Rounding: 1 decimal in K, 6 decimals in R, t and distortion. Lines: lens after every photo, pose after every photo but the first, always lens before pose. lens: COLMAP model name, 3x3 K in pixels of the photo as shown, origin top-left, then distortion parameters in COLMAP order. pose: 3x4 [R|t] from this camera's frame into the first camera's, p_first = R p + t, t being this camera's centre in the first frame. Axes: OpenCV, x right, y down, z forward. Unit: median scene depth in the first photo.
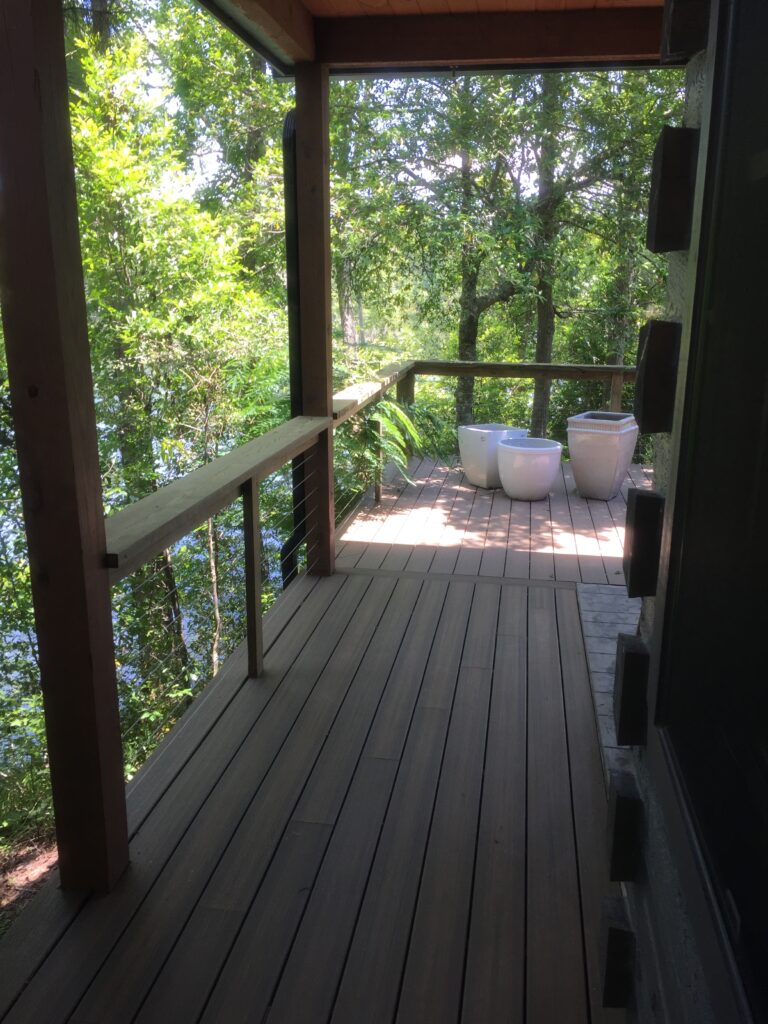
lens RADIAL K [[890.6, 0, 385.7], [0, 890.6, 511.8], [0, 0, 1]] dist [0.085837, -0.012766]
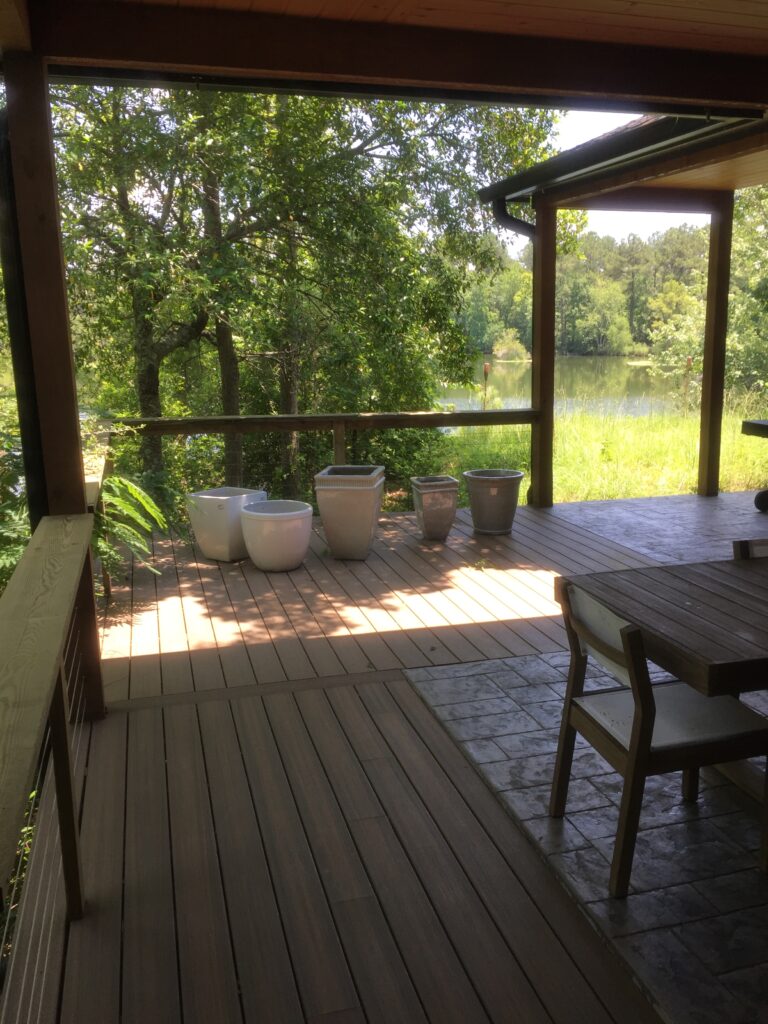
lens RADIAL K [[890.6, 0, 384.6], [0, 890.6, 511.9], [0, 0, 1]] dist [0.085837, -0.012766]
pose [[0.910054, -0.103771, 0.401291, -0.112778], [0.119508, 0.992730, -0.014310, -0.052698], [-0.396888, 0.060980, 0.915839, 0.156969]]
